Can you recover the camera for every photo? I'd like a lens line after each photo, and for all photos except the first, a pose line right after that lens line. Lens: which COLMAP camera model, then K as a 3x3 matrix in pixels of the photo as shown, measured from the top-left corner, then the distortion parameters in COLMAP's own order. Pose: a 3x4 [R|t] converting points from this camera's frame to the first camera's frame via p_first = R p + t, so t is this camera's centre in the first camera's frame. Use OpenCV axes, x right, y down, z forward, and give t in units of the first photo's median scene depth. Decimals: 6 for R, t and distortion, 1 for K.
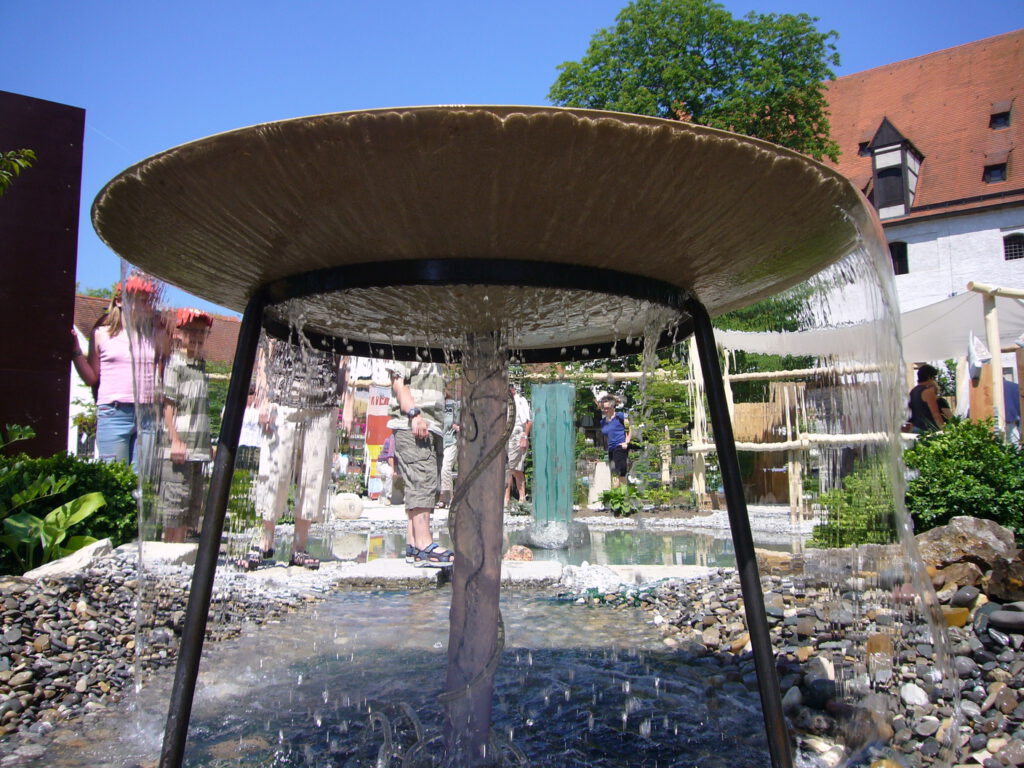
lens RADIAL K [[846.7, 0, 512.0], [0, 846.7, 384.0], [0, 0, 1]] dist [-0.086433, 0.043427]
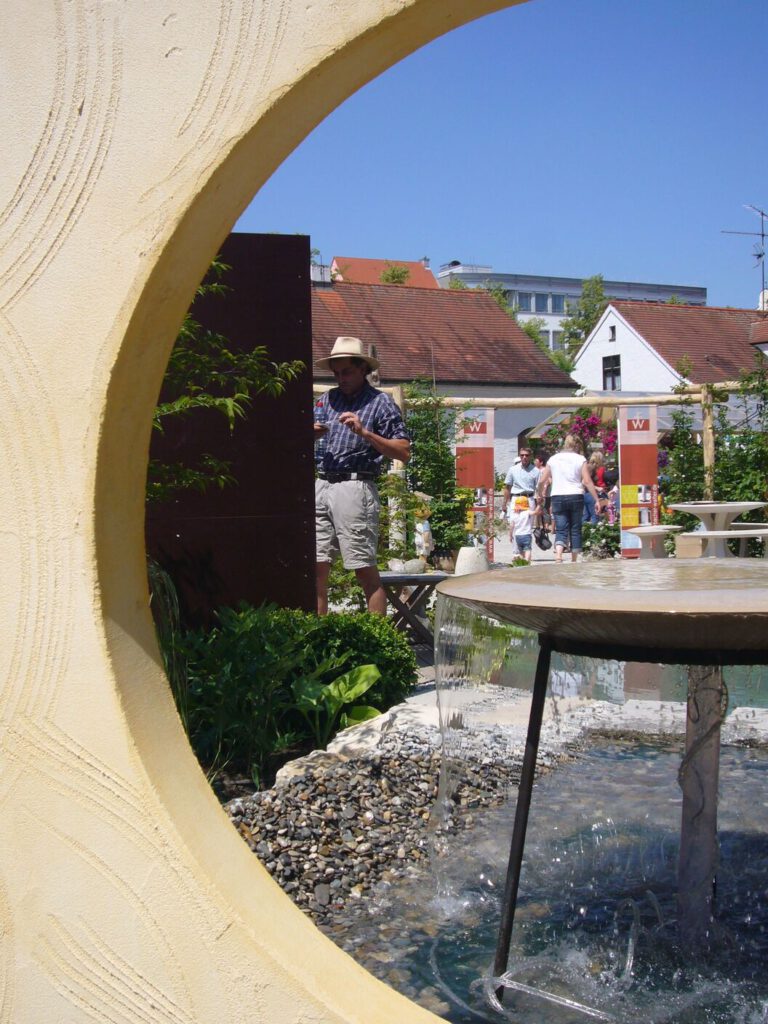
lens RADIAL K [[1265.4, 0, 384.0], [0, 1265.4, 512.0], [0, 0, 1]] dist [-0.082312, 0.072794]
pose [[0.938978, -0.003658, -0.343957, 0.105772], [0.049782, 0.990861, 0.125363, -0.319180], [0.340355, -0.134836, 0.930579, -0.601866]]
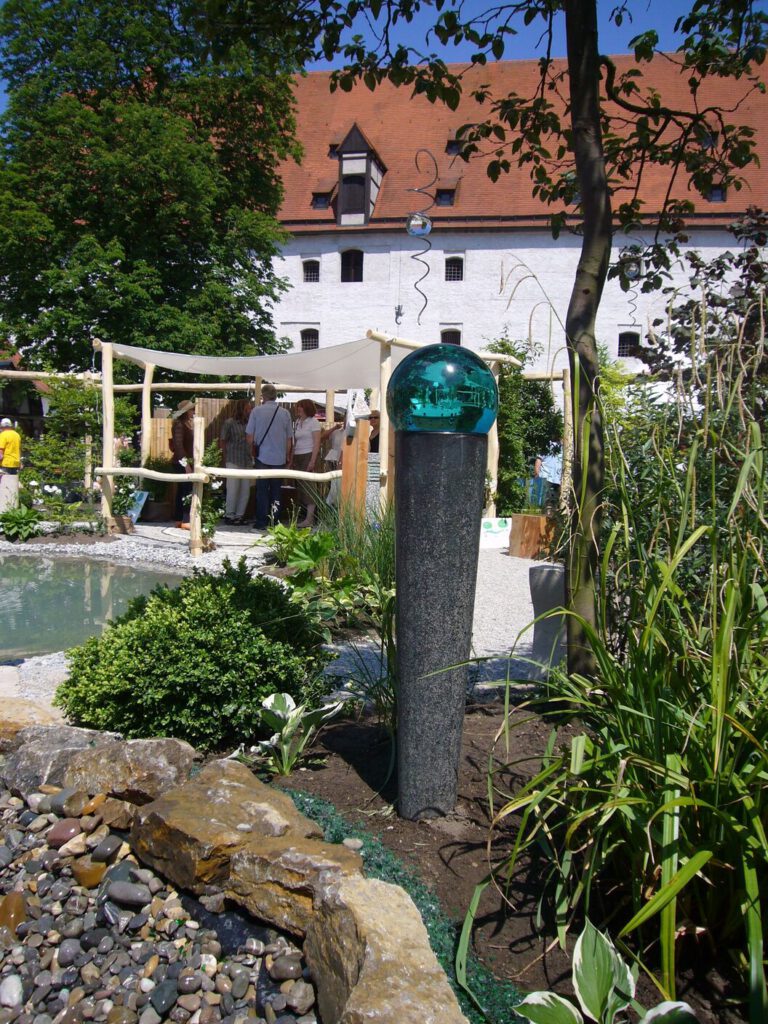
lens RADIAL K [[846.7, 0, 384.0], [0, 846.7, 512.0], [0, 0, 1]] dist [-0.086433, 0.043427]
pose [[0.890638, 0.002300, 0.454708, 0.296571], [-0.081498, 0.984602, 0.154650, -0.209743], [-0.447350, -0.174795, 0.877111, 0.081382]]
